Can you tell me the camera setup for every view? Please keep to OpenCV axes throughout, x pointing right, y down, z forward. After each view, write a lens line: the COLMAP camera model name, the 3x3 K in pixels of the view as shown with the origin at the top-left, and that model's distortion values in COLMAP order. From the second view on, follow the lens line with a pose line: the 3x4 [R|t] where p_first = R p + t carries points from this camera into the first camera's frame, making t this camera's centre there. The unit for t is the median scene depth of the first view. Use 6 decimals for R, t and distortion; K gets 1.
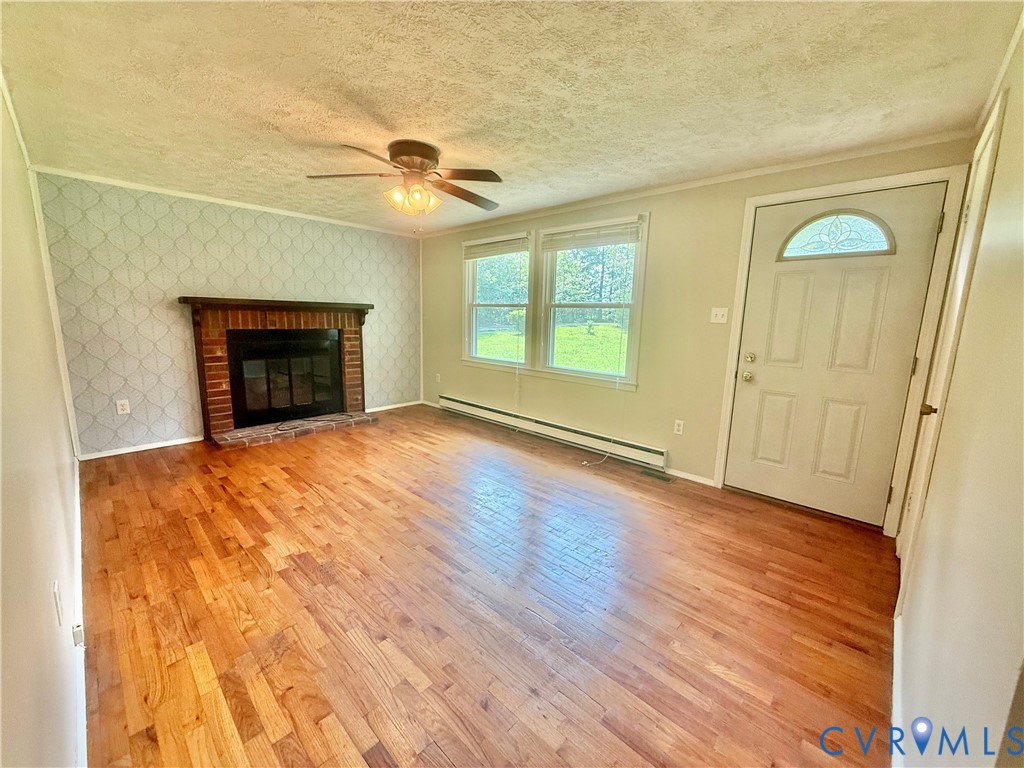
lens RADIAL K [[407.3, 0, 506.3], [0, 407.3, 379.4], [0, 0, 1]] dist [-0.003303, 0.000005]
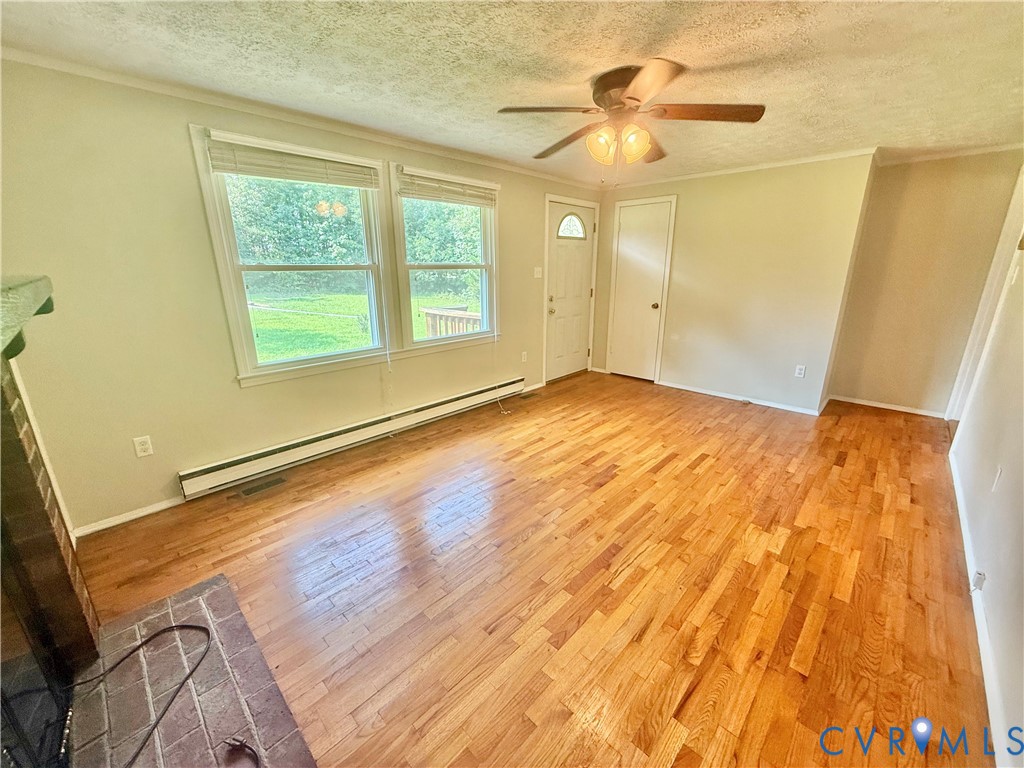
lens RADIAL K [[407.3, 0, 509.1], [0, 407.3, 382.6], [0, 0, 1]] dist [-0.003303, 0.000005]
pose [[0.009389, -0.301407, 0.953449, -0.989588], [0.164018, 0.941042, 0.295869, -0.233786], [-0.986413, 0.153605, 0.058271, 1.072620]]
